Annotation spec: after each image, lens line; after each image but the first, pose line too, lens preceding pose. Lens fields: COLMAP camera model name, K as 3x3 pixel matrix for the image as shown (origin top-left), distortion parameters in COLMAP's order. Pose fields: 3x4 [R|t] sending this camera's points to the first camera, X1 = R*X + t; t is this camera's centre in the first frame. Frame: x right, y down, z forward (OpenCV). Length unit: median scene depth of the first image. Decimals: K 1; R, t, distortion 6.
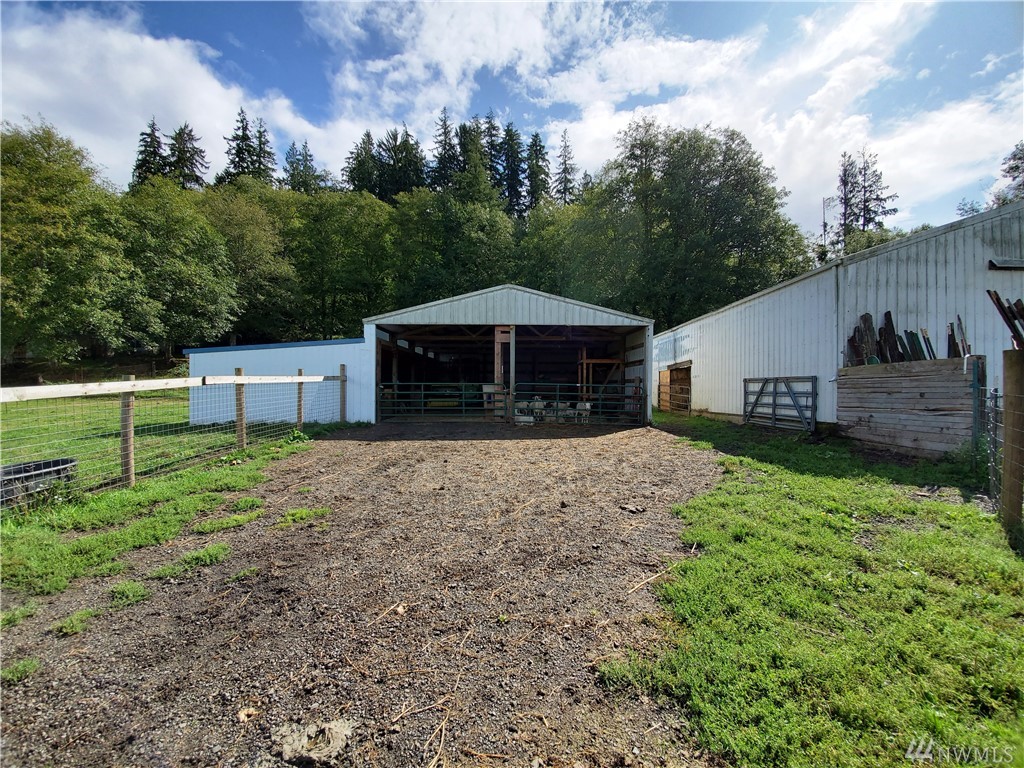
lens RADIAL K [[403.6, 0, 507.5], [0, 403.6, 395.5], [0, 0, 1]] dist [0.010045, -0.015555]
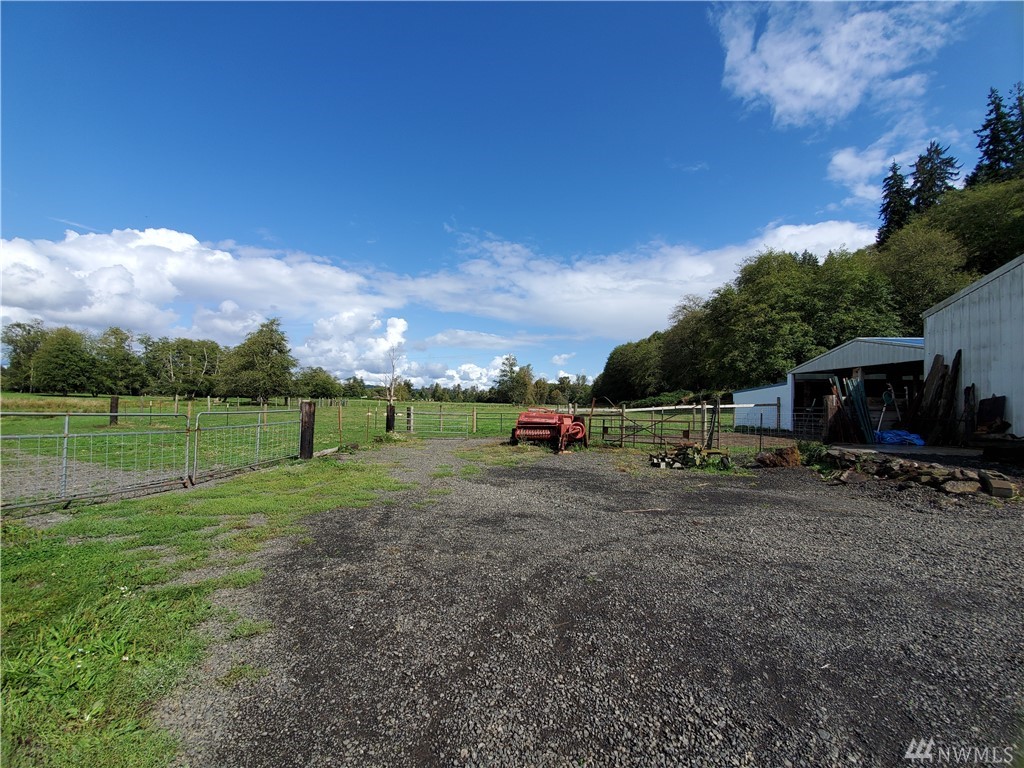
lens RADIAL K [[403.6, 0, 507.5], [0, 403.6, 395.5], [0, 0, 1]] dist [0.010045, -0.015555]
pose [[-0.002198, -0.024274, -0.999703, 0.645226], [-0.029878, 0.999261, -0.024197, -0.002194], [0.999551, 0.029816, -0.002921, -0.094744]]
